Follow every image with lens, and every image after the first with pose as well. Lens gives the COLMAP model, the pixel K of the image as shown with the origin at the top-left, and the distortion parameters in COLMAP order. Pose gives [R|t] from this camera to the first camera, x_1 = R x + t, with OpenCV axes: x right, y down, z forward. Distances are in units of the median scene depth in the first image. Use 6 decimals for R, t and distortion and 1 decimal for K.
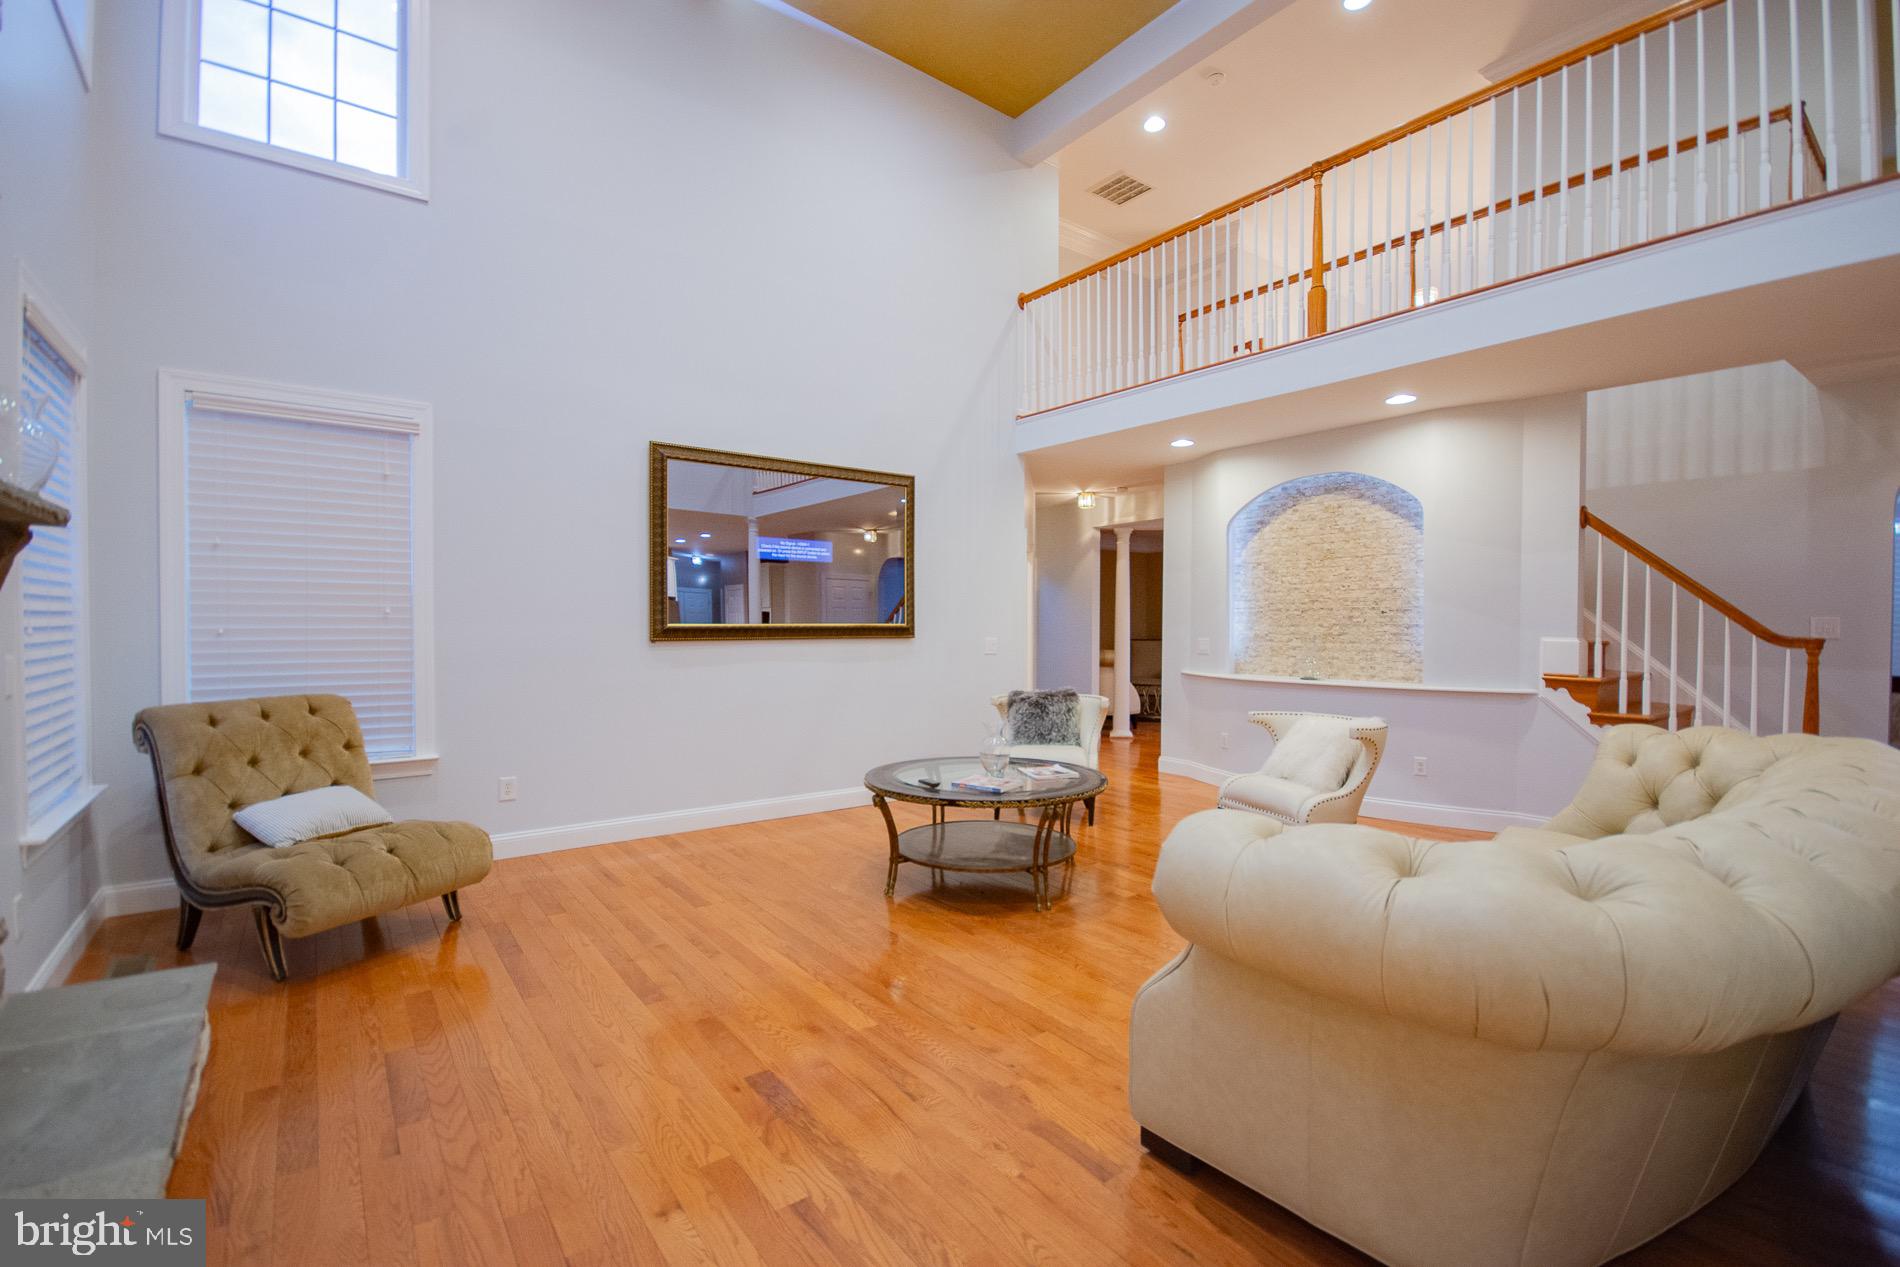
lens RADIAL K [[840.1, 0, 946.3], [0, 840.1, 637.6], [0, 0, 1]] dist [0.001195, -0.000528]
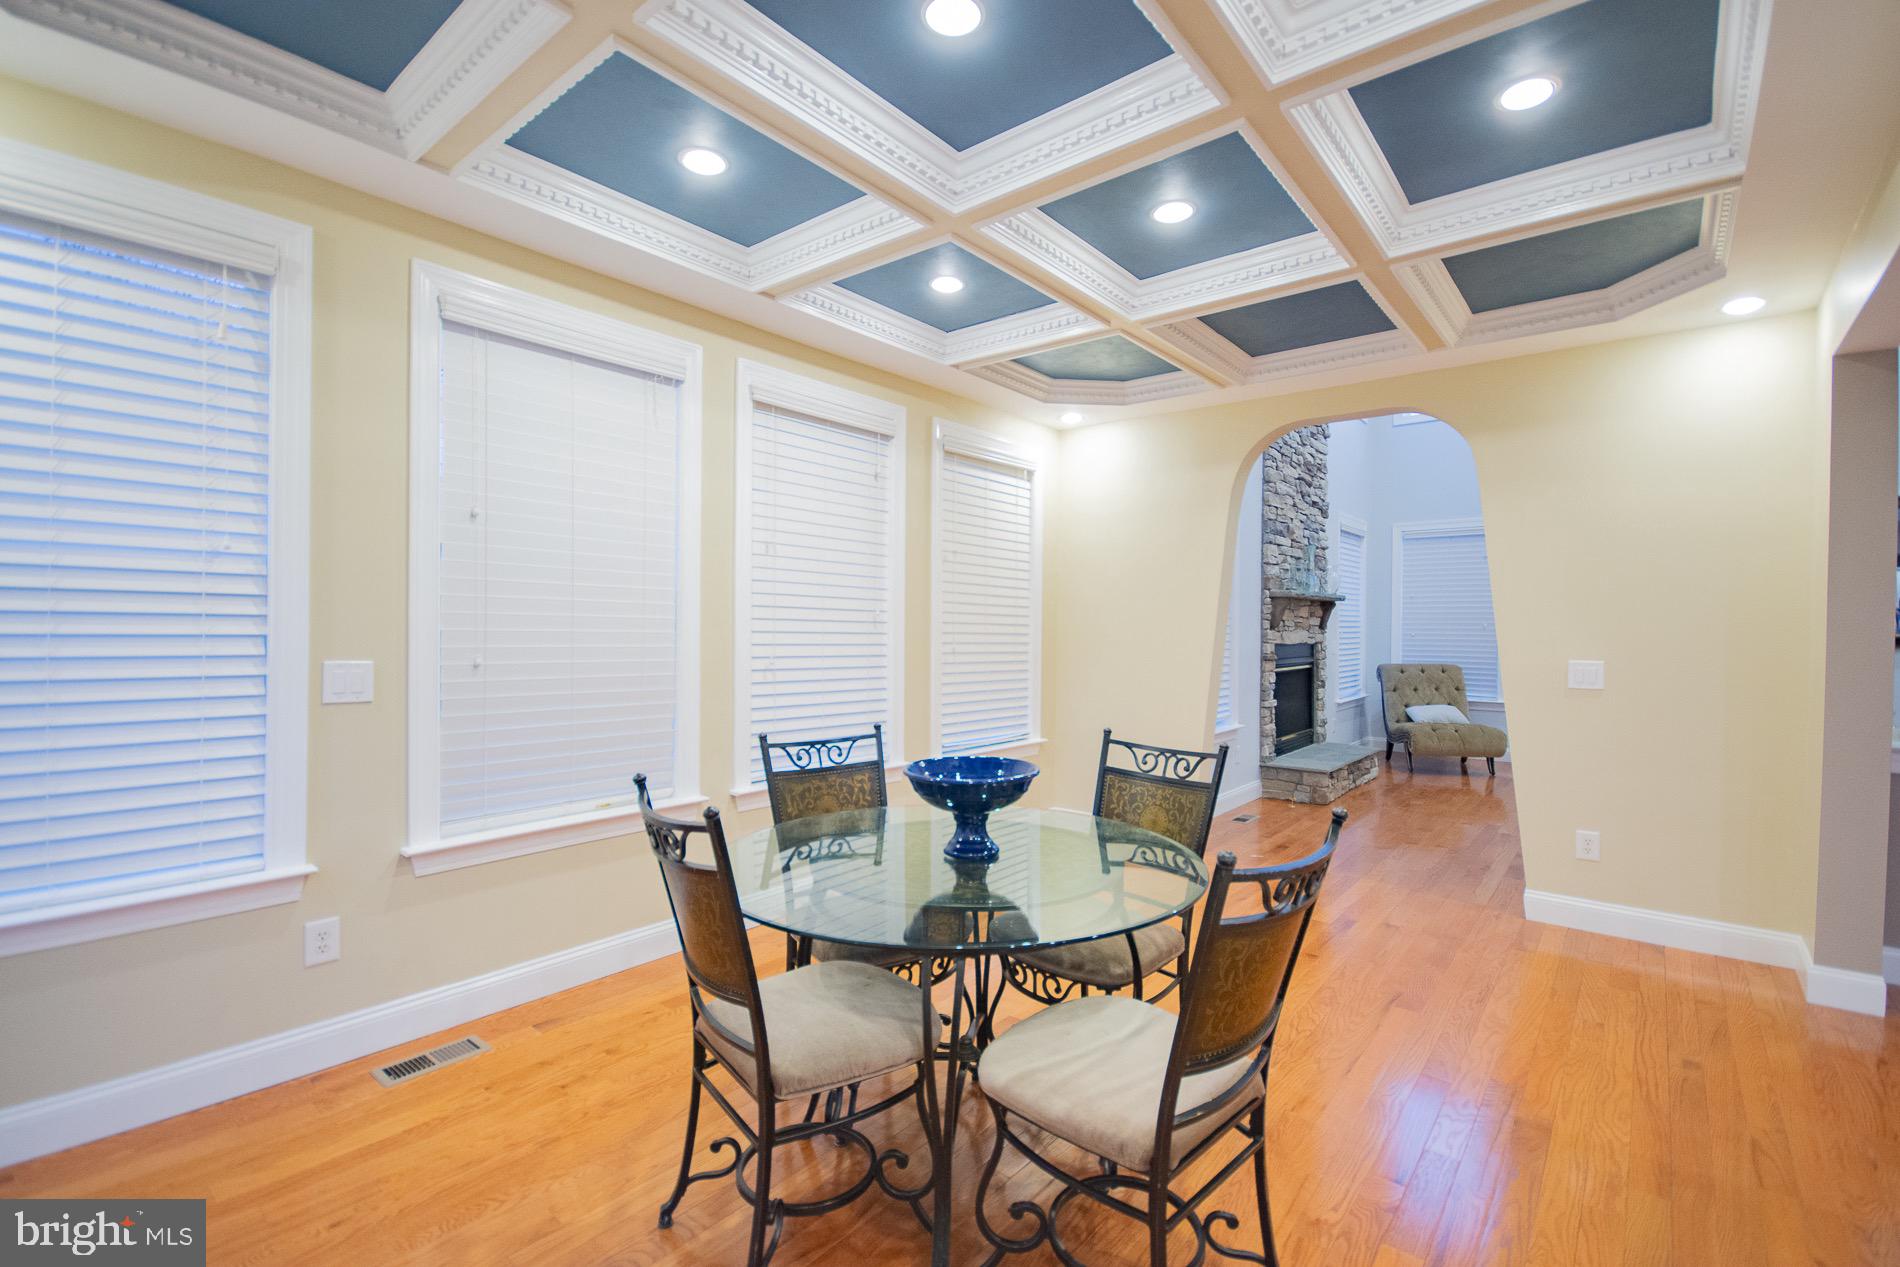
lens RADIAL K [[840.1, 0, 946.3], [0, 840.1, 637.6], [0, 0, 1]] dist [0.001195, -0.000528]
pose [[0.227313, 0.006500, -0.973800, 1.166254], [-0.018081, 0.999834, 0.002453, 0.020148], [0.973654, 0.017049, 0.227392, -0.816930]]
